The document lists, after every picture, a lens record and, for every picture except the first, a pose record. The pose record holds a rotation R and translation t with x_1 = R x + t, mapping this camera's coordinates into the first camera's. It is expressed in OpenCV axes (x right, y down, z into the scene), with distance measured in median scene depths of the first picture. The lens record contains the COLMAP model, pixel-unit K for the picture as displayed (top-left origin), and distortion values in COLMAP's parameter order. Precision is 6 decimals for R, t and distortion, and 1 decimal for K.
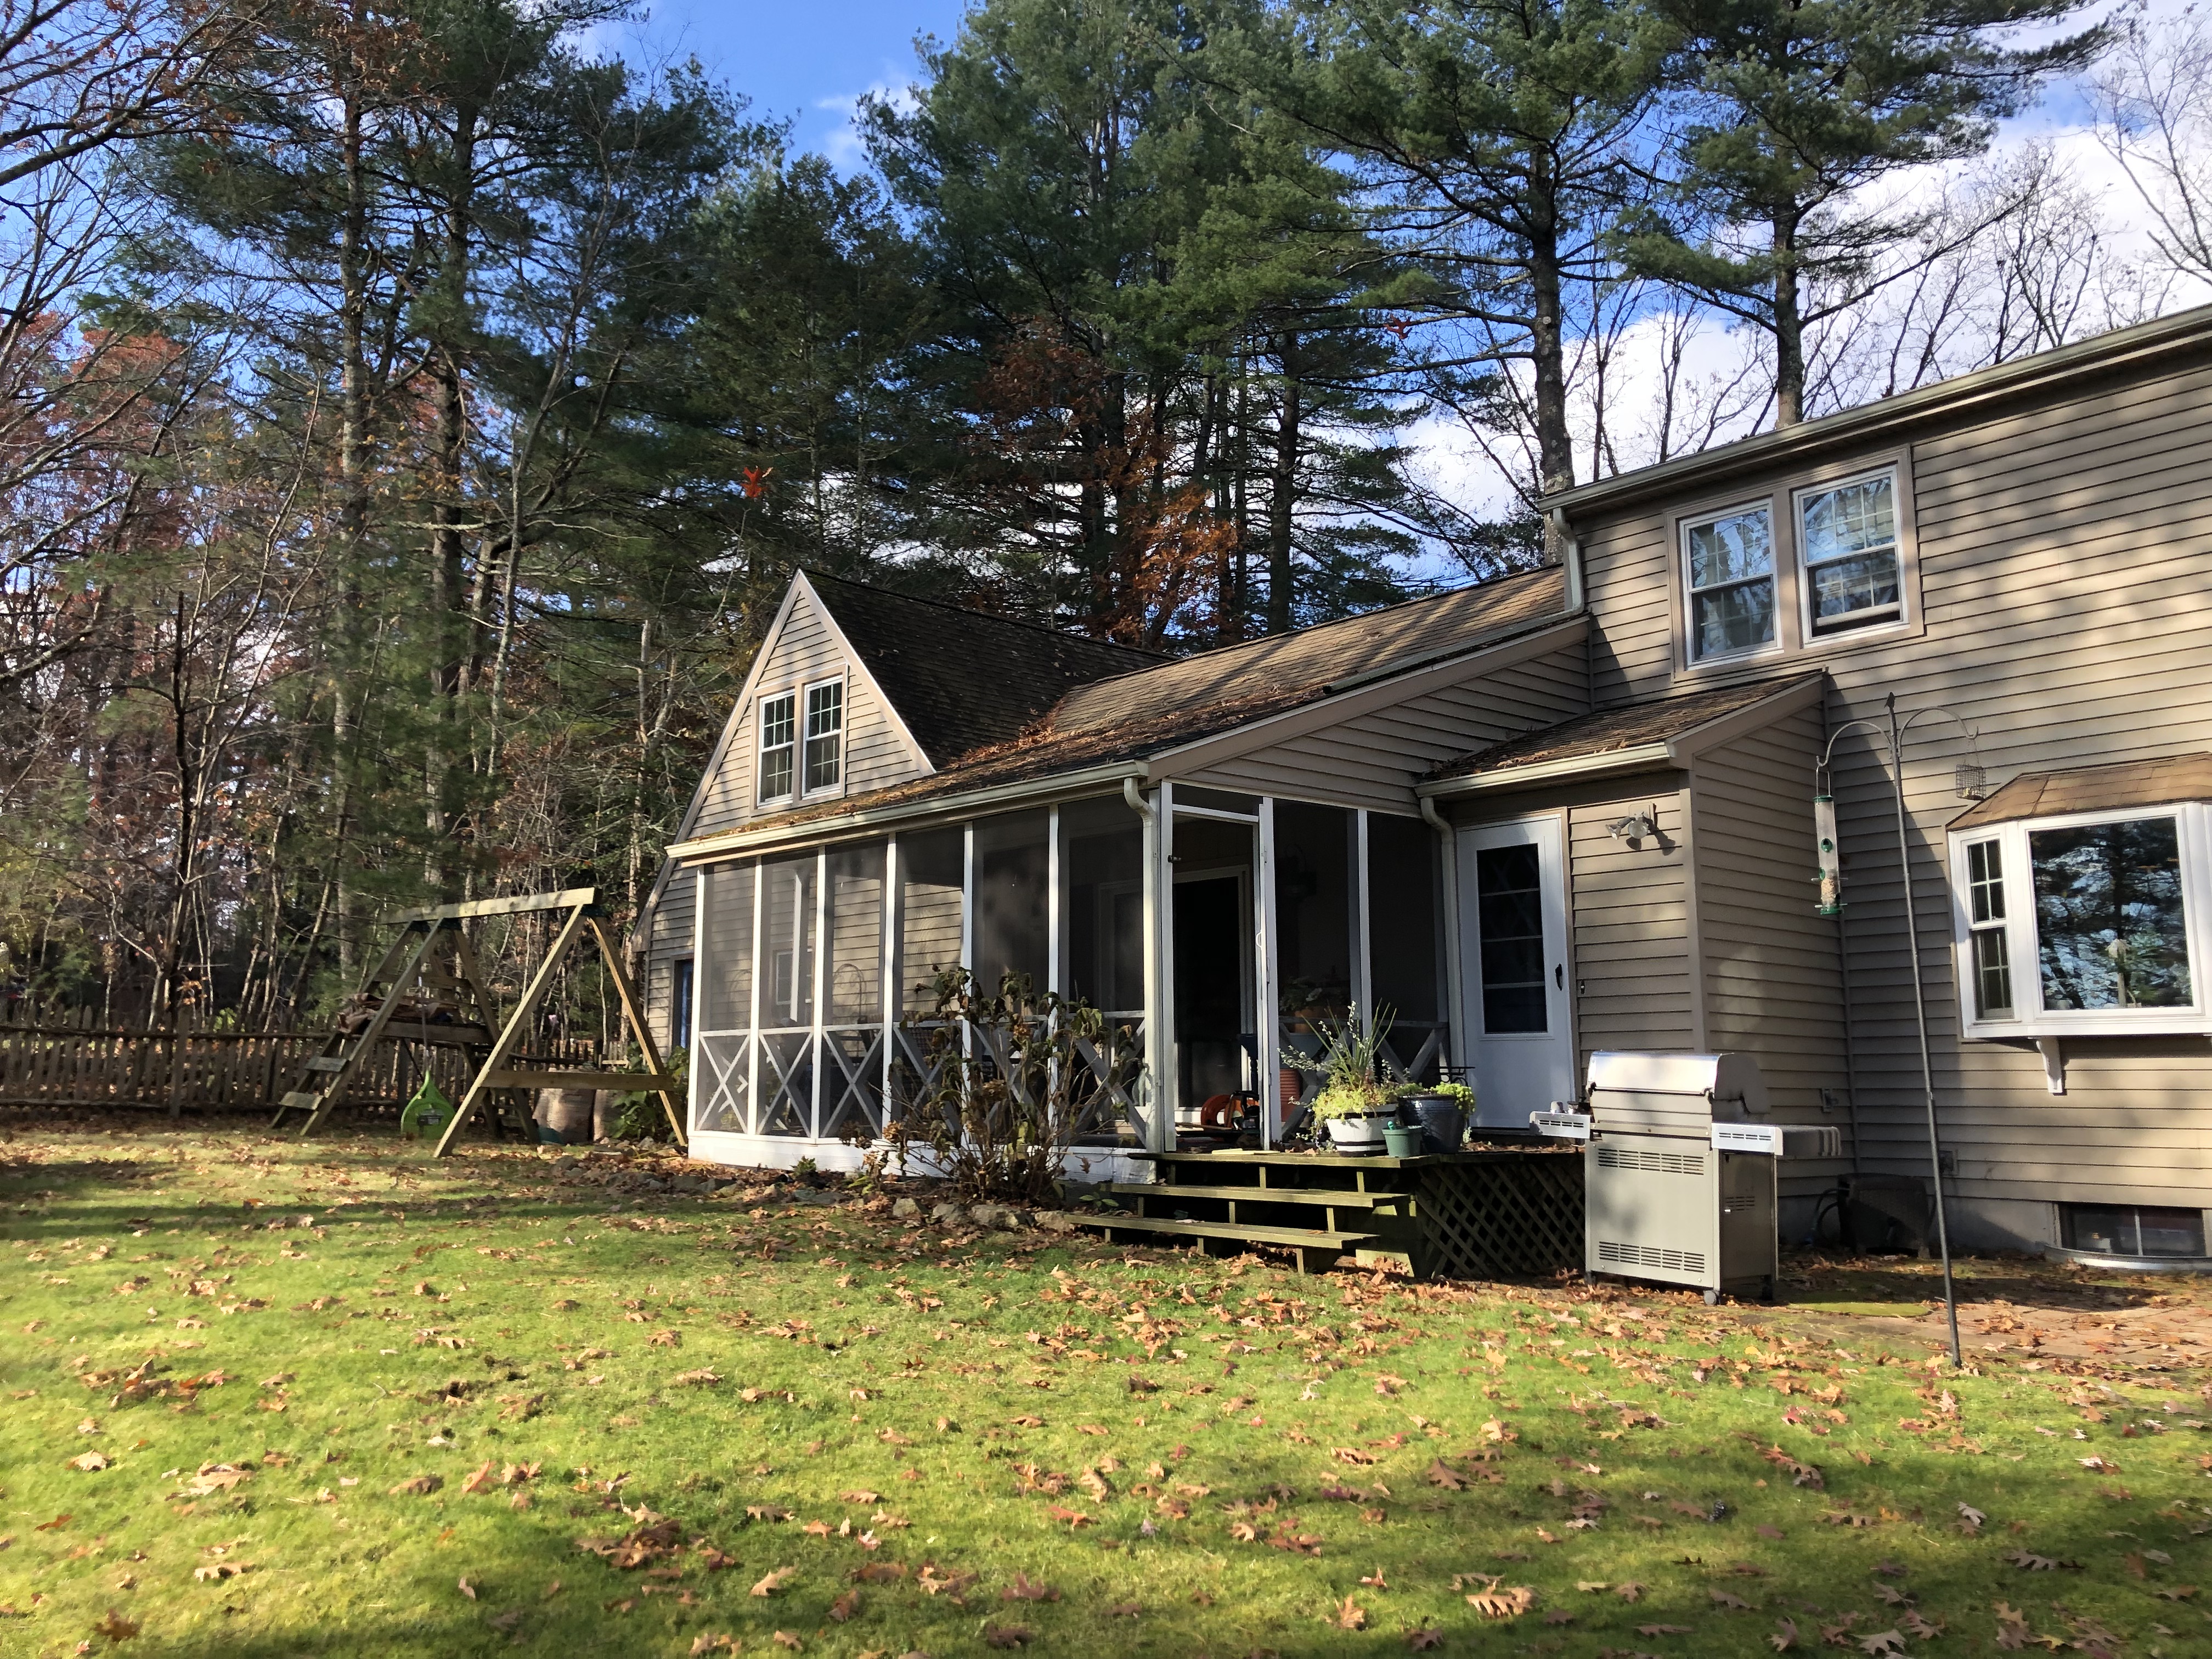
lens RADIAL K [[1861.2, 0, 1106.0], [0, 1861.2, 829.5], [0, 0, 1]] dist [0.004450, 0.003786]
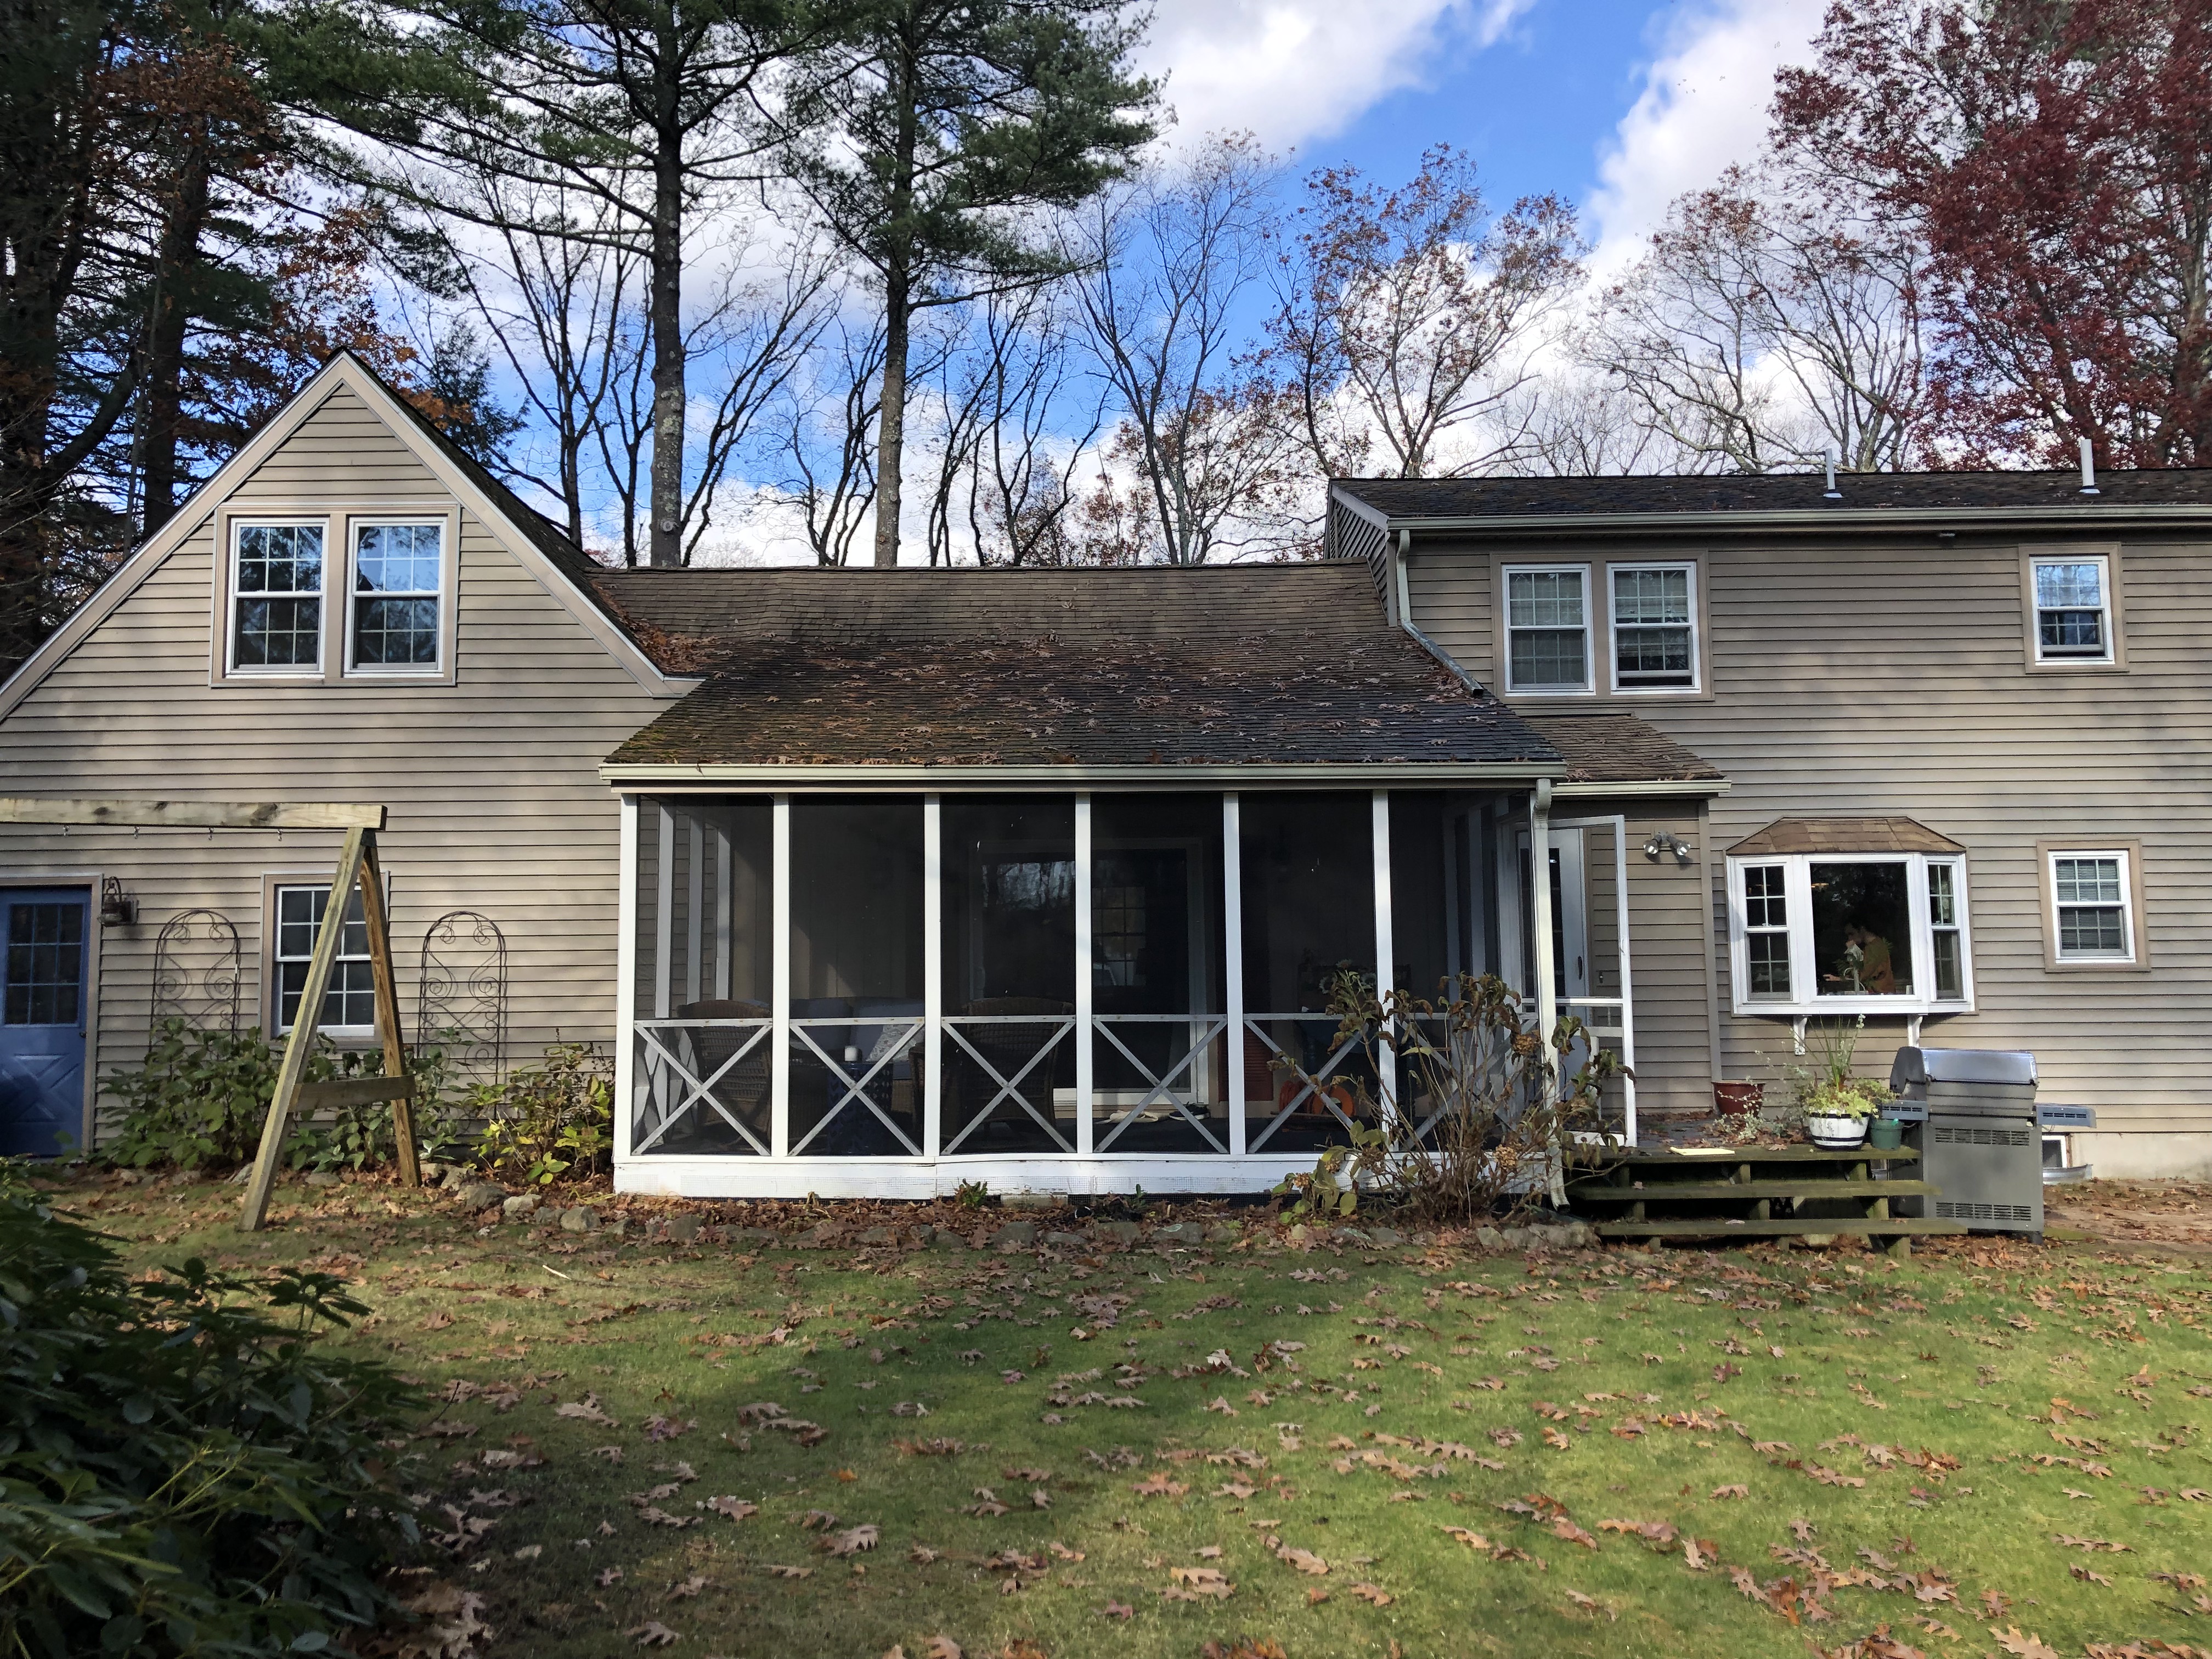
lens RADIAL K [[1776.5, 0, 1102.6], [0, 1776.5, 836.7], [0, 0, 1]] dist [0.005610, 0.013766]
pose [[0.673444, 0.048968, 0.737615, -0.733458], [-0.098116, 0.994897, 0.023532, 0.001699], [-0.732698, -0.088219, 0.674812, 0.463401]]
